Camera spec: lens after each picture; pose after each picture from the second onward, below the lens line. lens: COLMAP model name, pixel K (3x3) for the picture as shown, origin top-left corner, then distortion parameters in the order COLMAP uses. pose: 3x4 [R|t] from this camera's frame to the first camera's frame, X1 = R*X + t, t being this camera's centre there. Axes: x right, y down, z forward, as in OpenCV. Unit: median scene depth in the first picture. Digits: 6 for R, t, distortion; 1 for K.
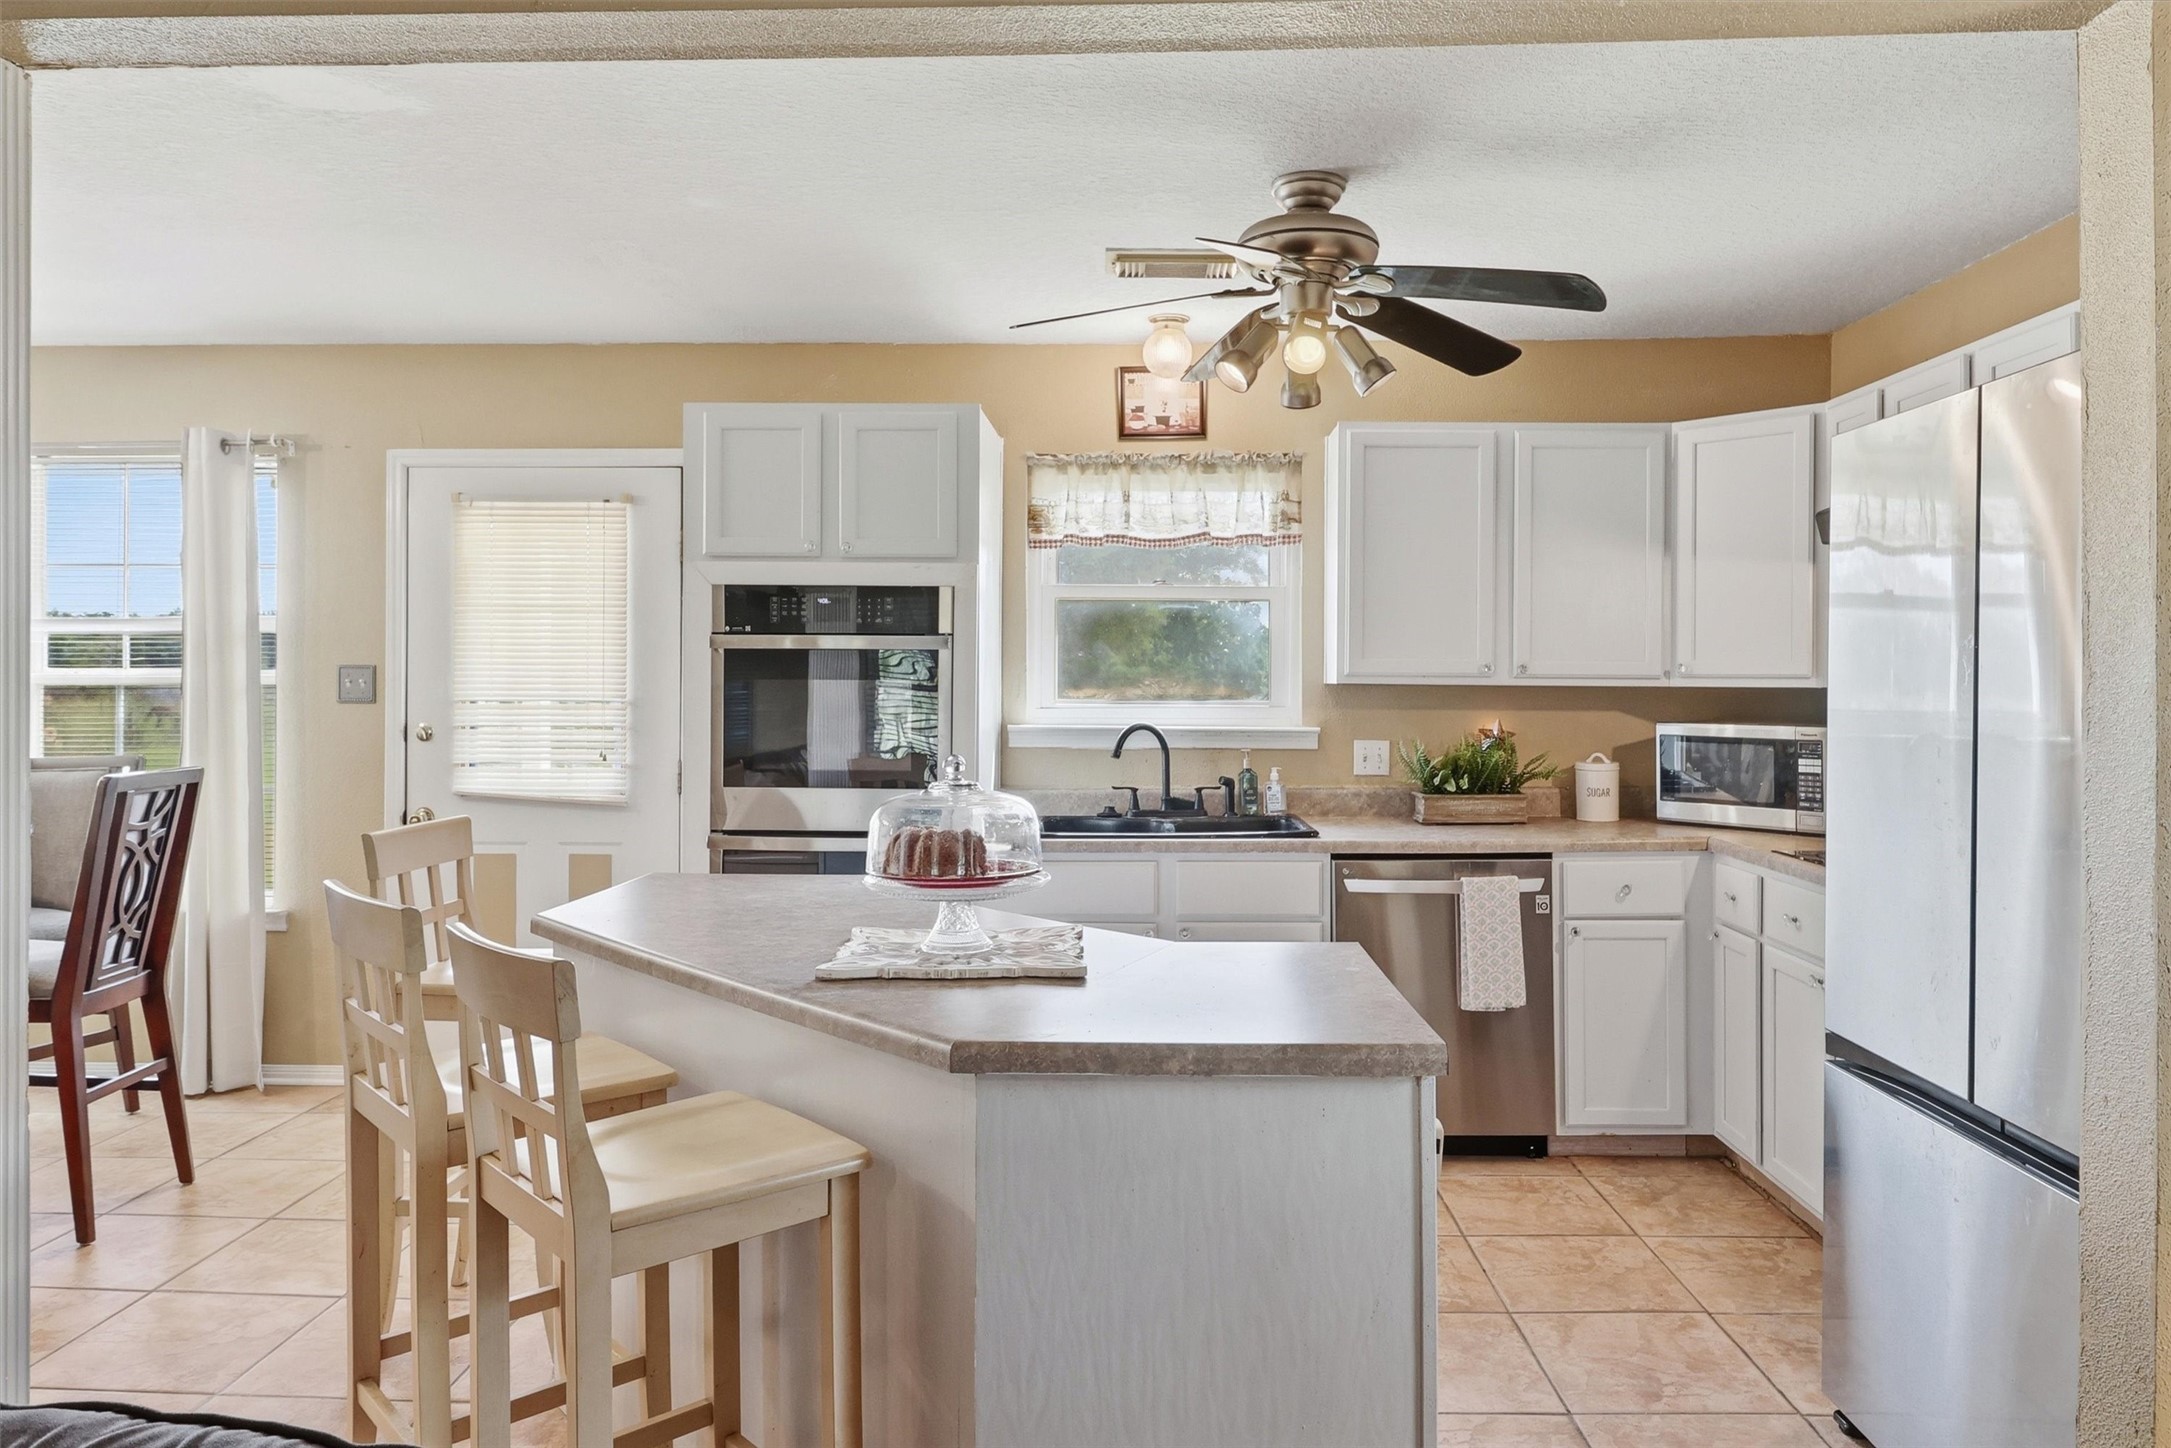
lens RADIAL K [[1412.1, 0, 1088.7], [0, 1412.1, 678.6], [0, 0, 1]] dist [0.028599, 0.000111]
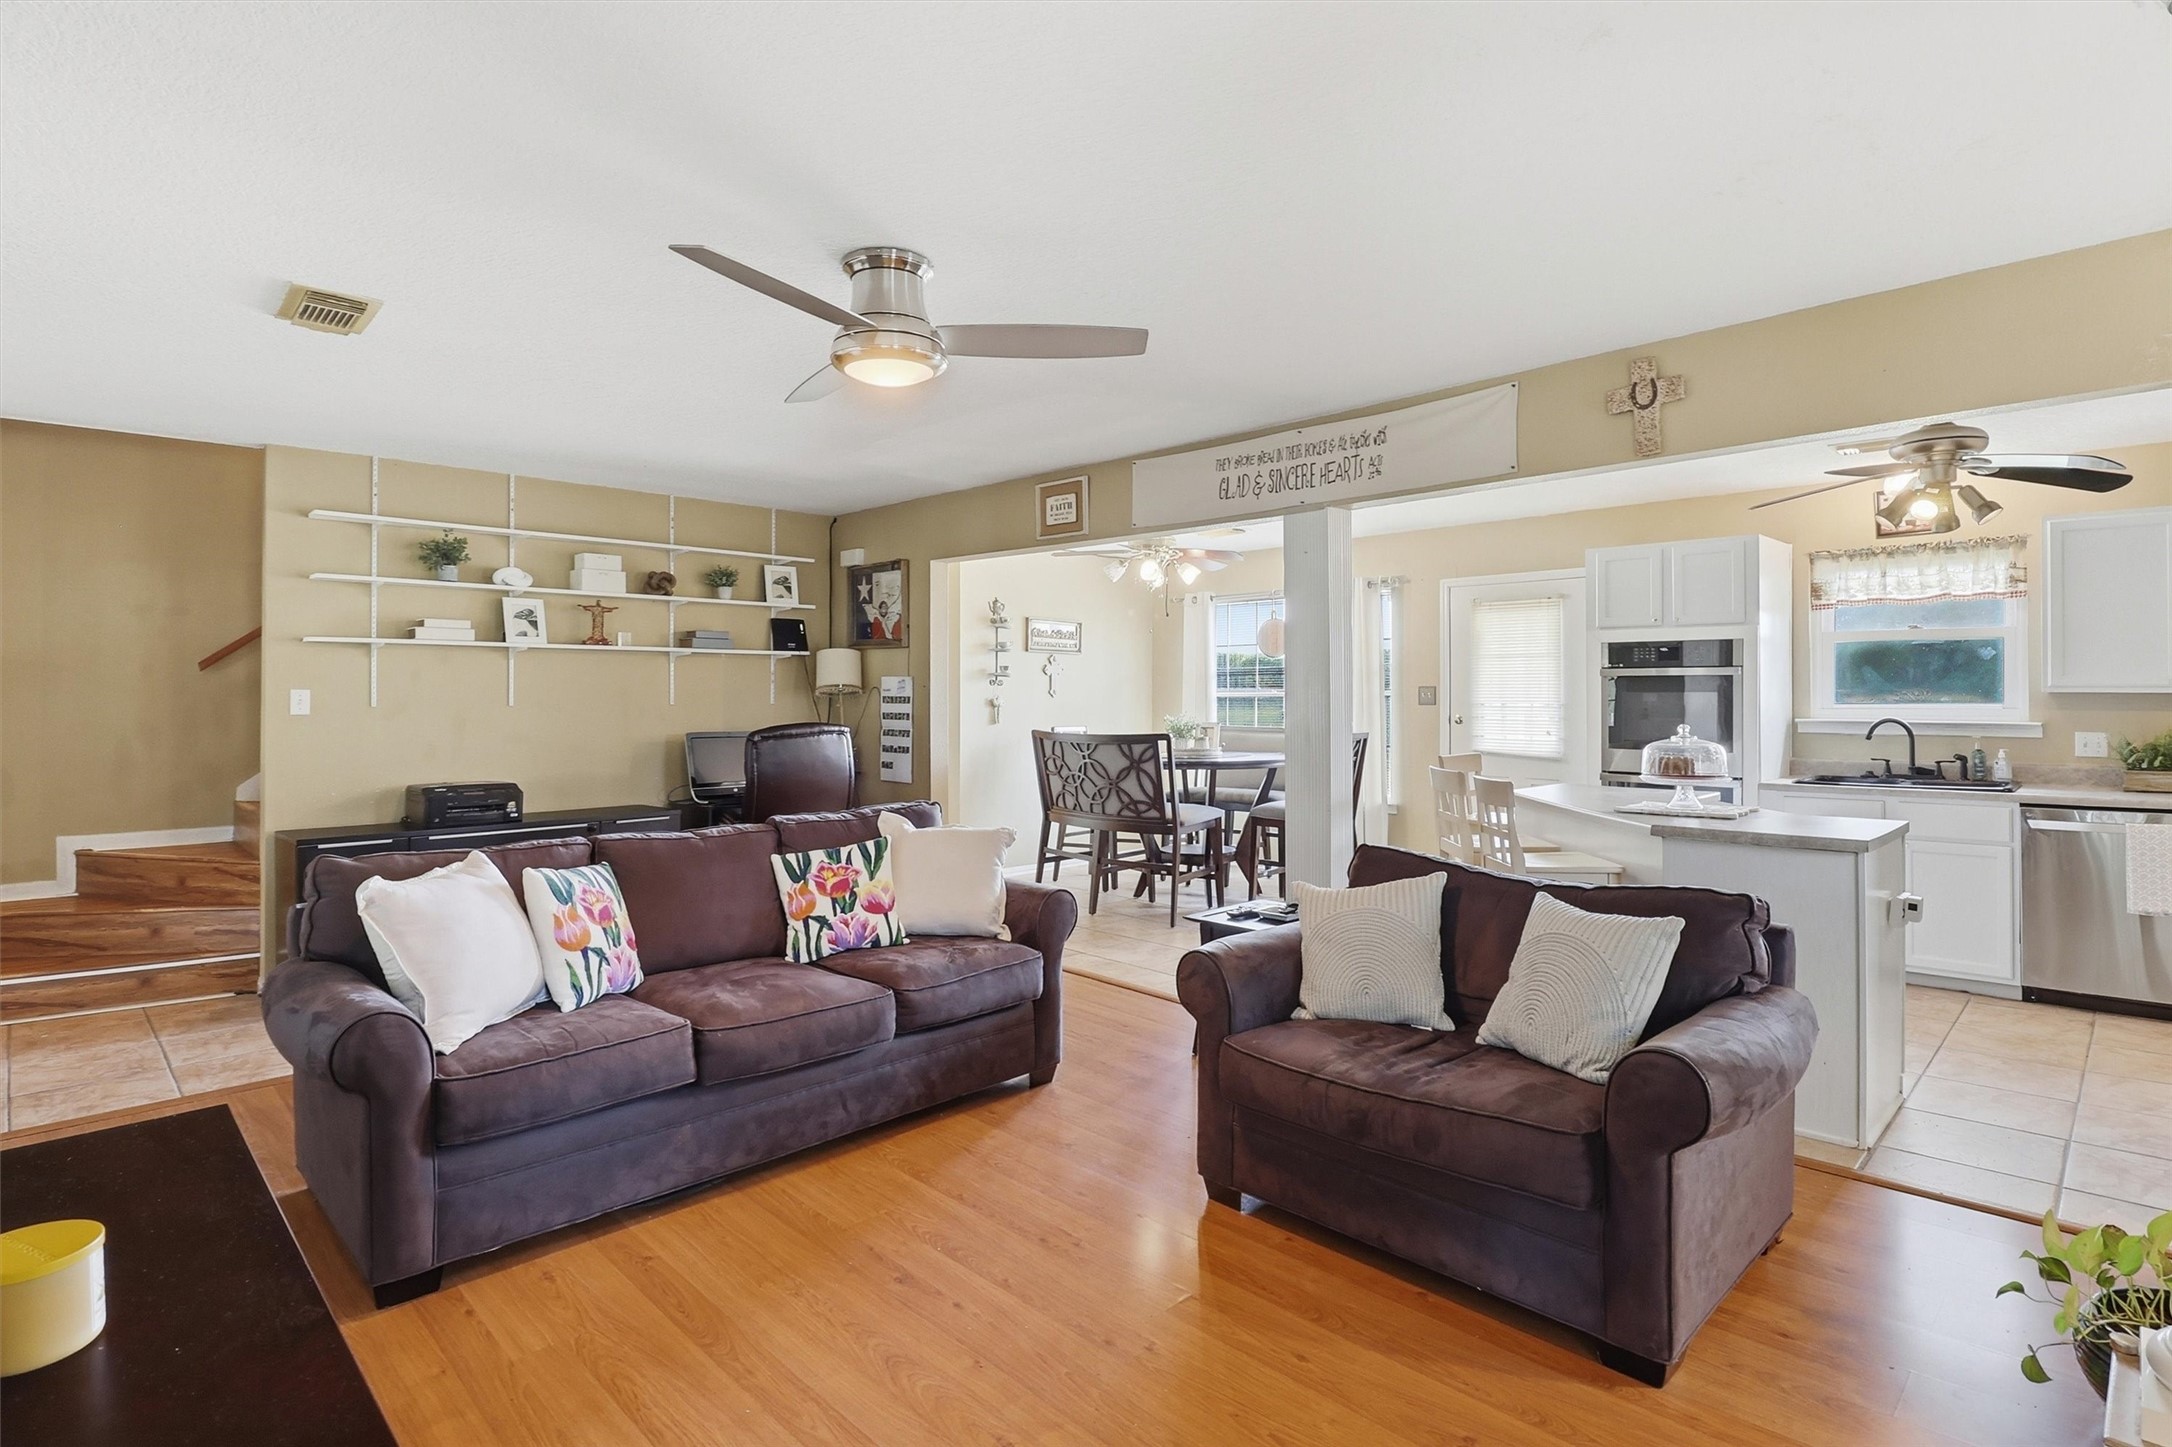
lens RADIAL K [[1091.1, 0, 1084.4], [0, 1091.1, 686.5], [0, 0, 1]] dist [-0.023531, -0.000760]
pose [[0.724657, -0.009688, -0.689042, 0.209119], [0.004396, 0.999946, -0.009437, 0.003308], [0.689096, 0.003810, 0.724660, -0.477868]]
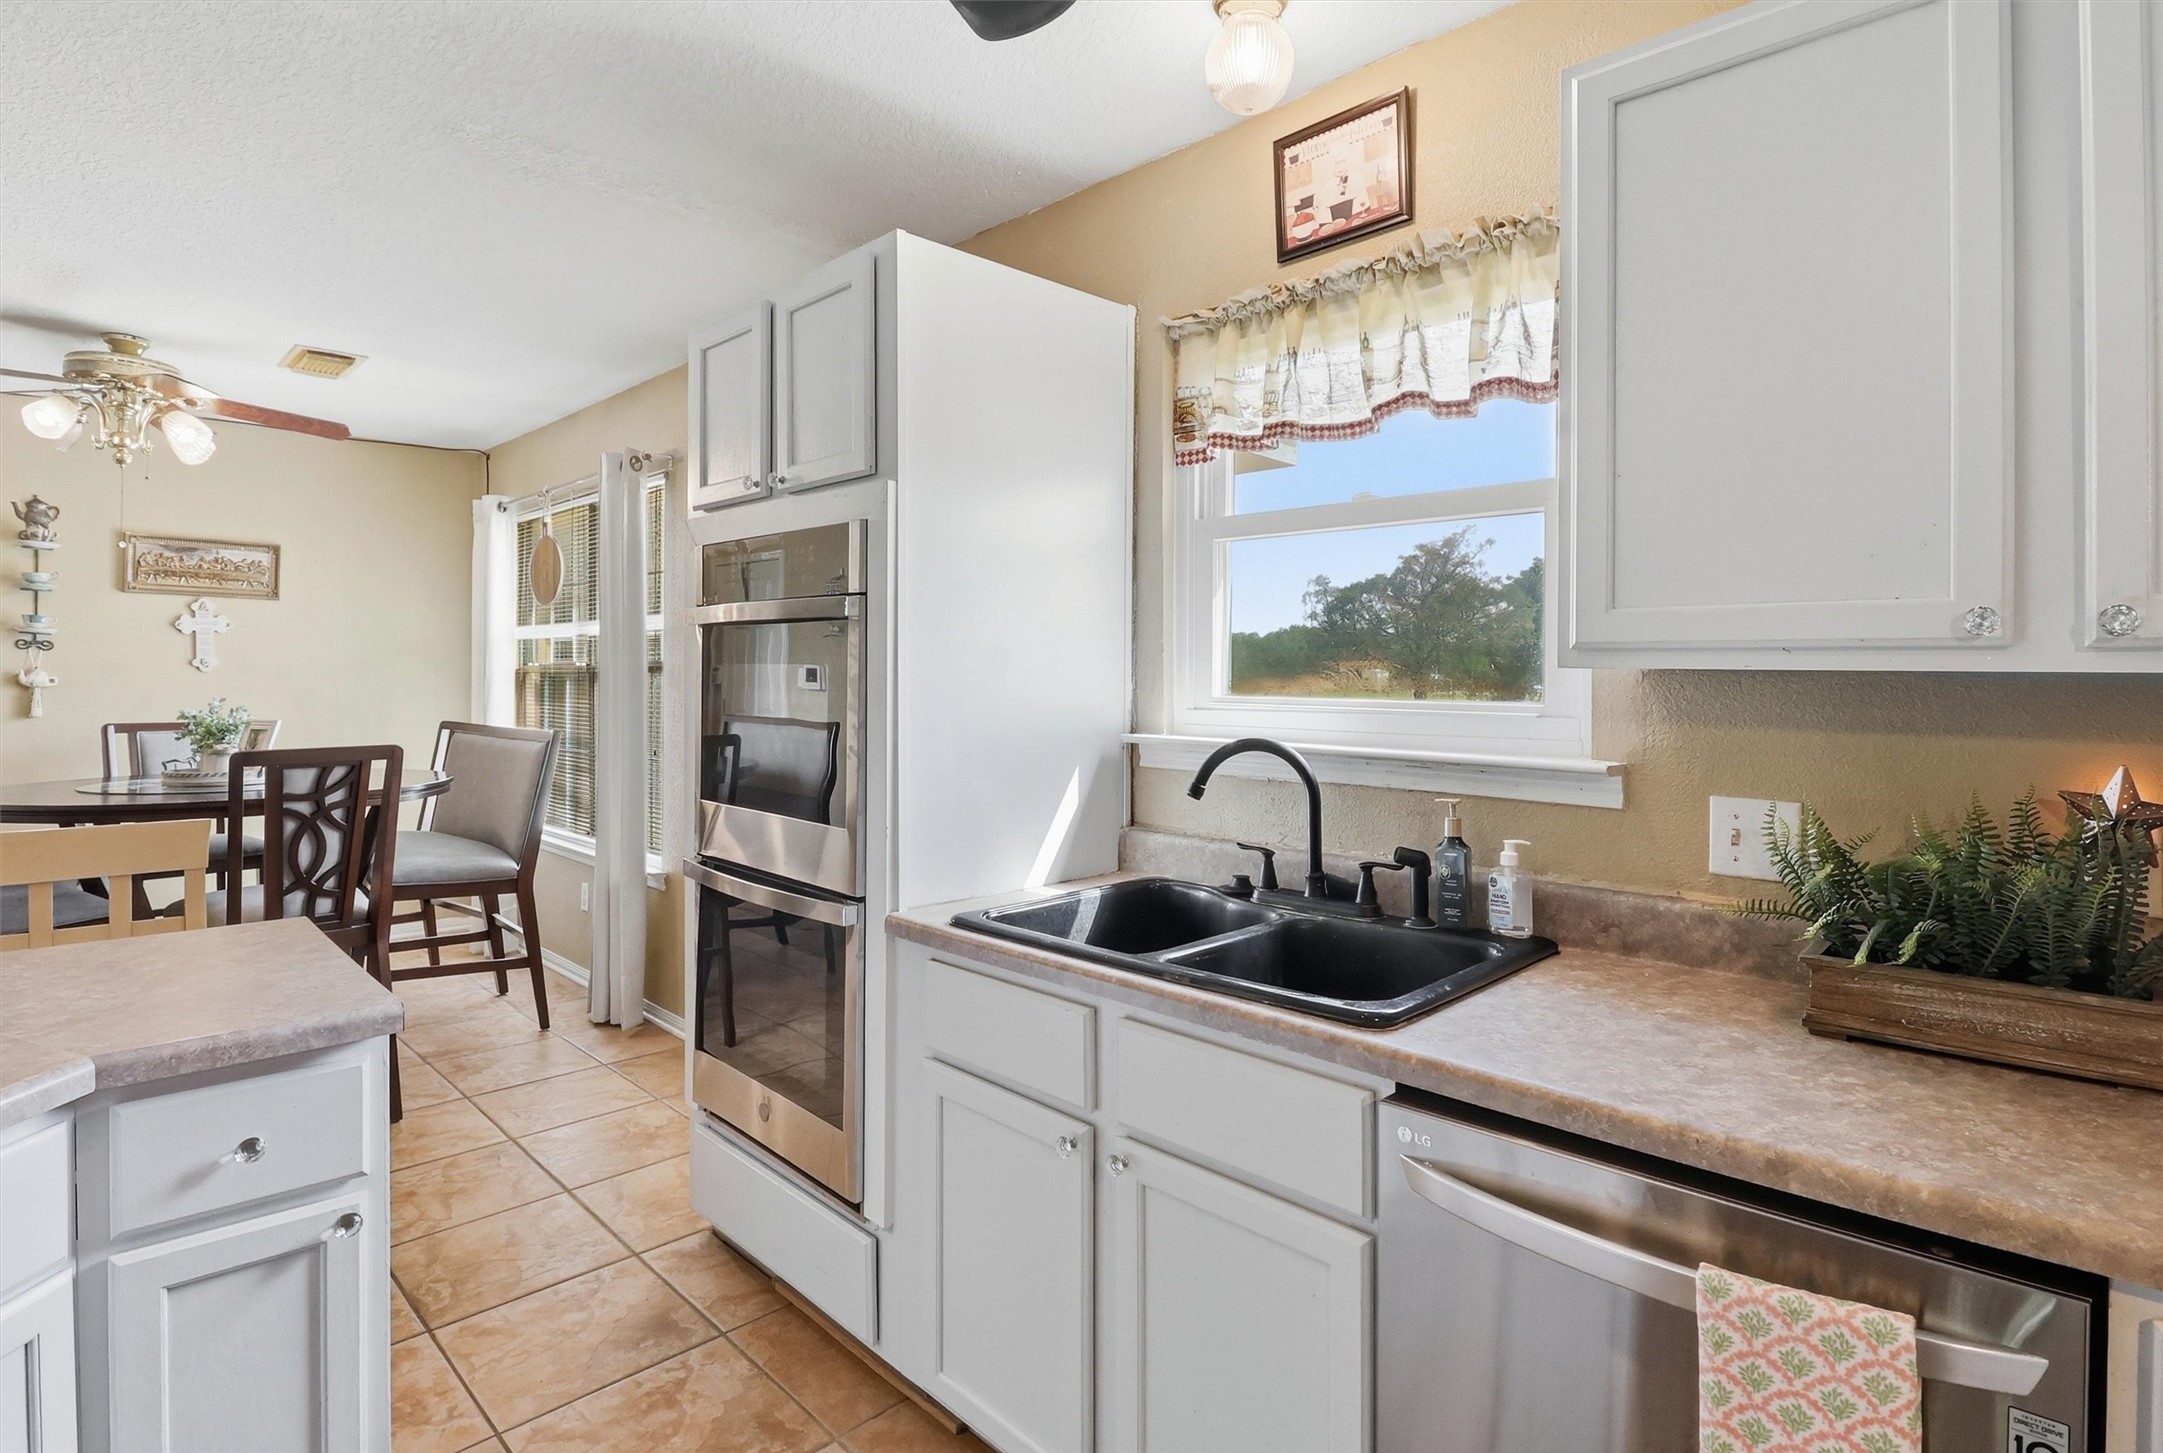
lens RADIAL K [[1088.4, 0, 1105.5], [0, 1088.4, 675.1], [0, 0, 1]] dist [0.000540, -0.002002]
pose [[0.735748, 0.000690, -0.677255, 0.285034], [-0.002129, 0.999997, -0.001294, 0.006239], [0.677252, 0.002394, 0.735748, 0.621797]]
